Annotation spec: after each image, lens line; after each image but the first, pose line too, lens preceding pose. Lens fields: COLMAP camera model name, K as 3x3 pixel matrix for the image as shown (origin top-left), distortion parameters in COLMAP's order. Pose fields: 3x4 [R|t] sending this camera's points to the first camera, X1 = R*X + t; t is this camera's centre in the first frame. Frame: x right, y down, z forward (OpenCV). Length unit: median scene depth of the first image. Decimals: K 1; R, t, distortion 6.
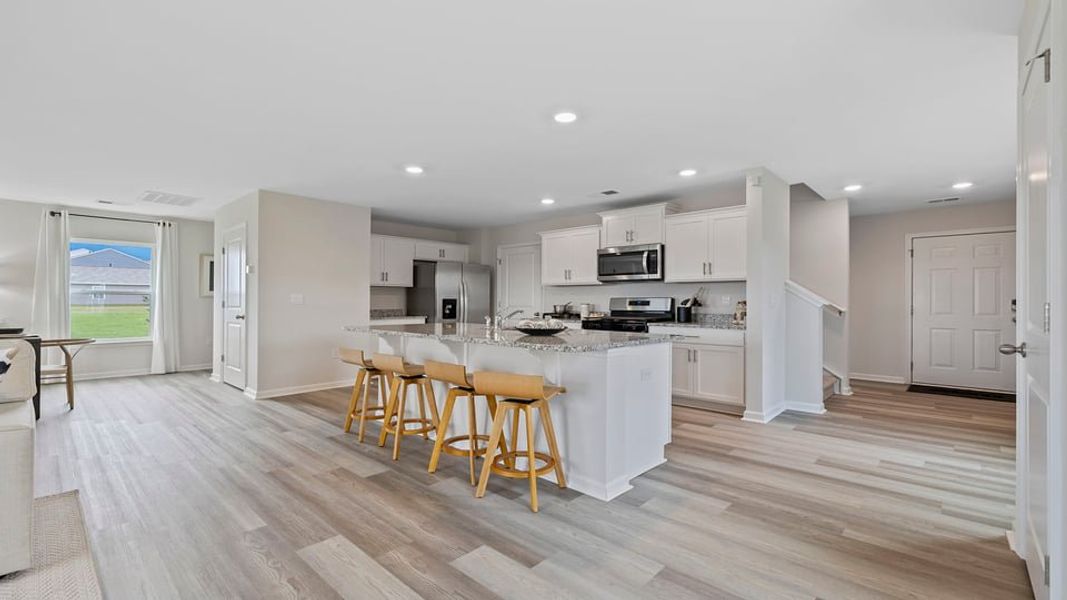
lens RADIAL K [[458.3, 0, 531.5], [0, 458.3, 301.1], [0, 0, 1]] dist [0.003769, -0.000240]
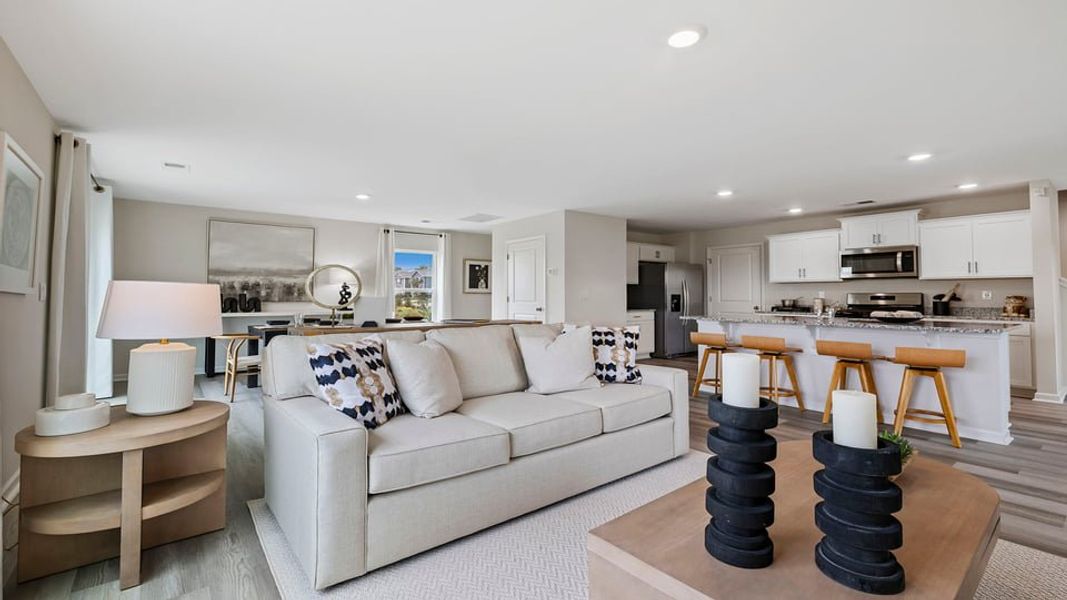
lens RADIAL K [[458.3, 0, 535.0], [0, 458.3, 282.7], [0, 0, 1]] dist [0.003769, -0.000240]
pose [[0.987223, -0.007014, -0.159190, -0.434756], [0.002530, 0.999595, -0.028357, -0.002864], [0.159324, 0.027592, 0.986841, -0.249450]]
